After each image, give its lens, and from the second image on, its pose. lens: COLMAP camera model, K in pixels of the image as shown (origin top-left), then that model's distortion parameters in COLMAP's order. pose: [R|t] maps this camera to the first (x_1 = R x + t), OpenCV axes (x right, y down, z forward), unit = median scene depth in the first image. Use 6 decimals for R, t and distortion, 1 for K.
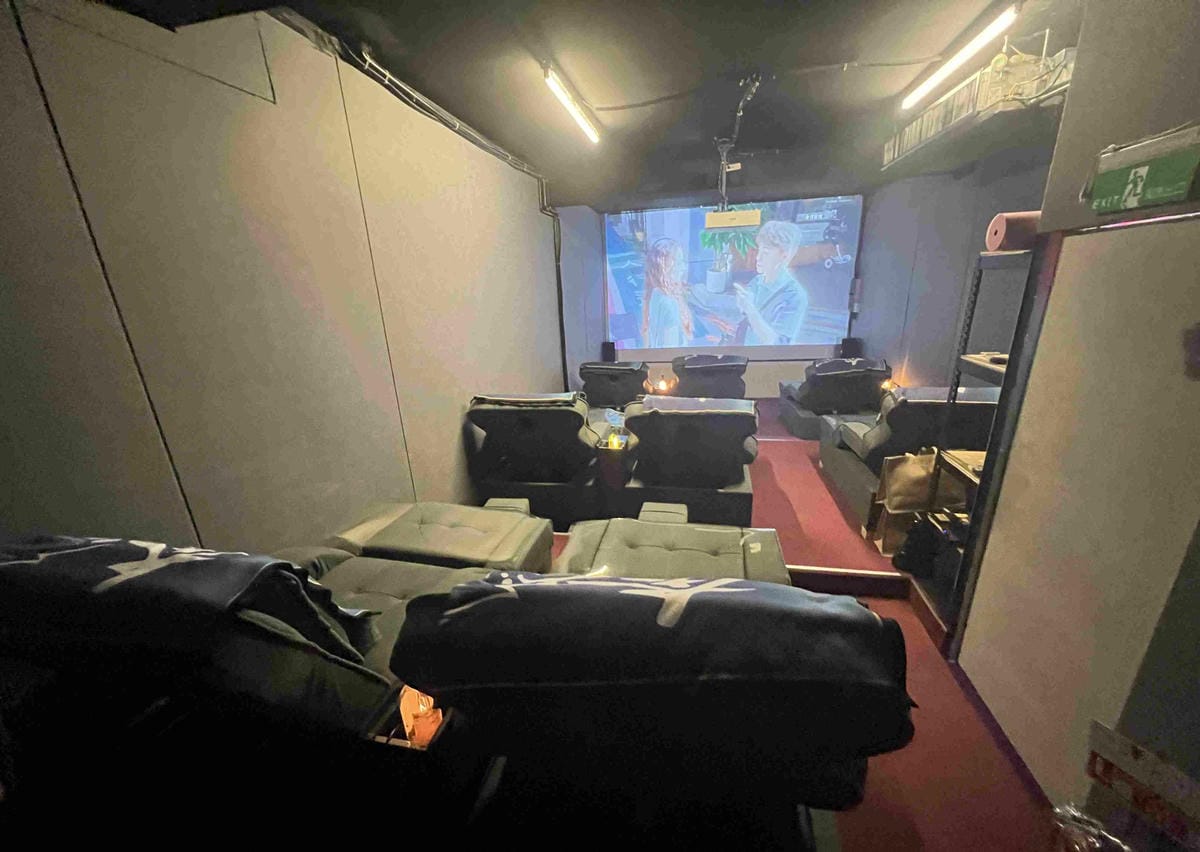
lens RADIAL K [[471.1, 0, 603.9], [0, 471.1, 445.8], [0, 0, 1]] dist [-0.000735, -0.000022]
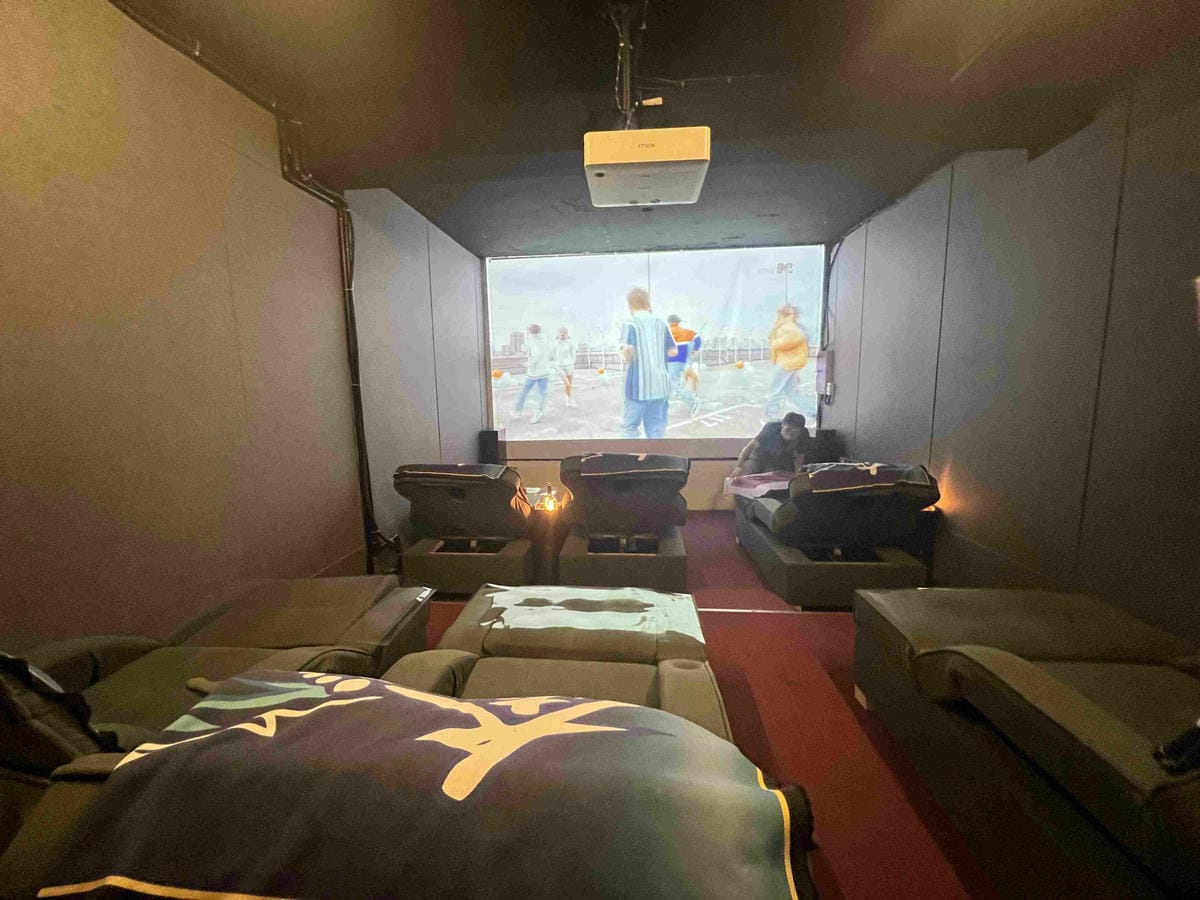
lens RADIAL K [[485.3, 0, 600.0], [0, 485.3, 450.0], [0, 0, 1]] dist [0.000561, 0.000032]
pose [[0.992334, 0.009785, 0.123197, 0.123117], [0.012948, 0.983142, -0.182382, -0.090725], [-0.122905, 0.182579, 0.975479, 0.431489]]
